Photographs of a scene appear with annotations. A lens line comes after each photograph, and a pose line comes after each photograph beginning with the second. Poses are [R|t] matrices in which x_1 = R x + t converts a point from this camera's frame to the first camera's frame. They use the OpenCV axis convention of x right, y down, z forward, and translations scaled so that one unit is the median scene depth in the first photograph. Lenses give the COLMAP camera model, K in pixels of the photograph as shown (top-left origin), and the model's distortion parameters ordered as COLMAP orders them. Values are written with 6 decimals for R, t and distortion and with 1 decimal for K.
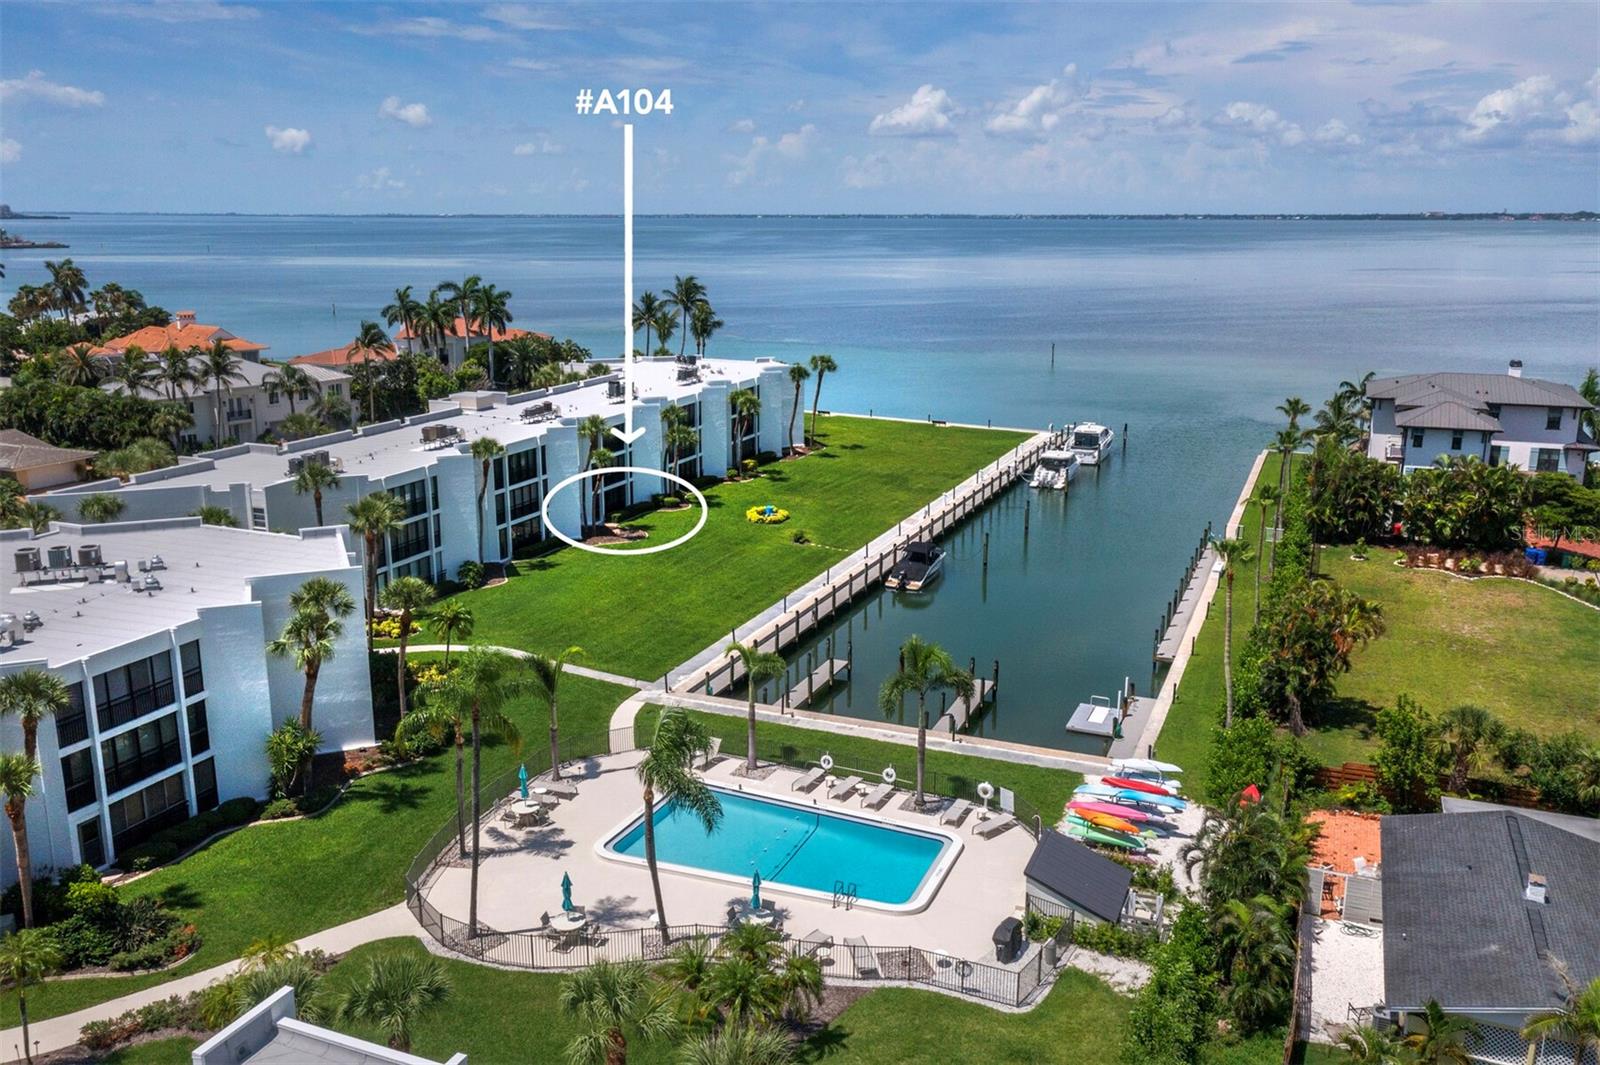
lens RADIAL K [[1290.5, 0, 800.0], [0, 1290.5, 532.5], [0, 0, 1]] dist [-0.013475, 0.066745]
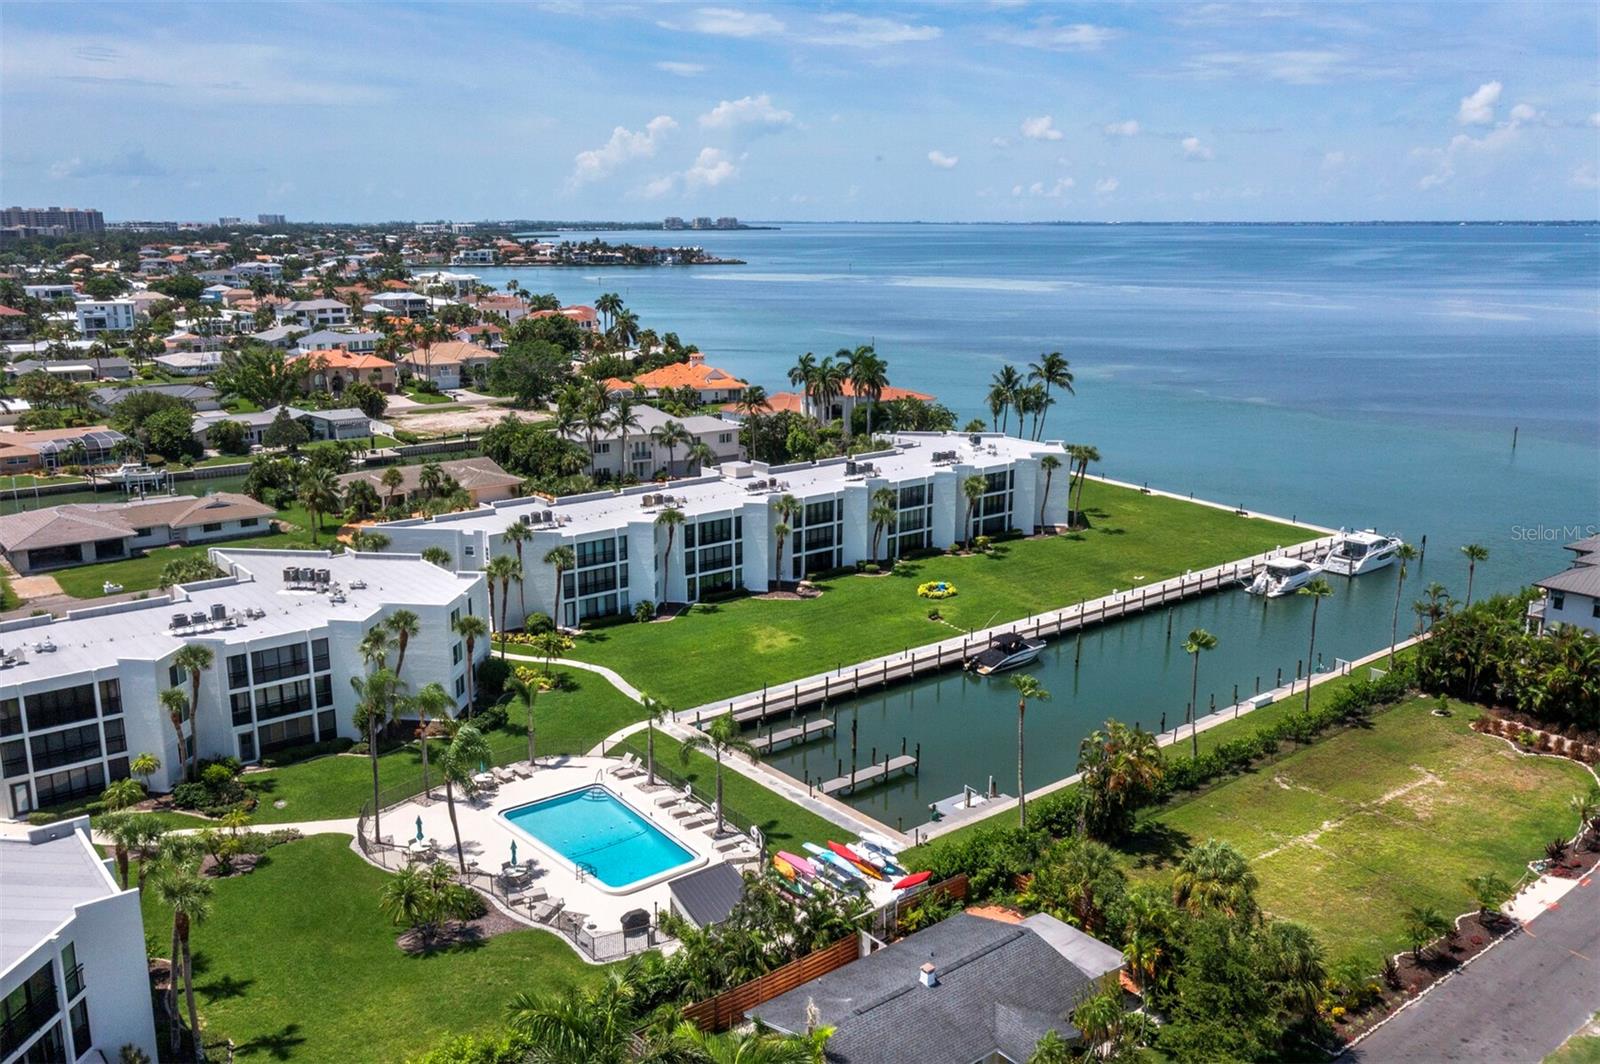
lens RADIAL K [[1305.7, 0, 800.0], [0, 1305.7, 532.0], [0, 0, 1]] dist [-0.015541, 0.073478]
pose [[0.881849, 0.108056, -0.458984, 0.507772], [-0.111938, 0.993537, 0.018835, -0.093682], [0.458053, 0.034768, 0.888245, -0.133977]]
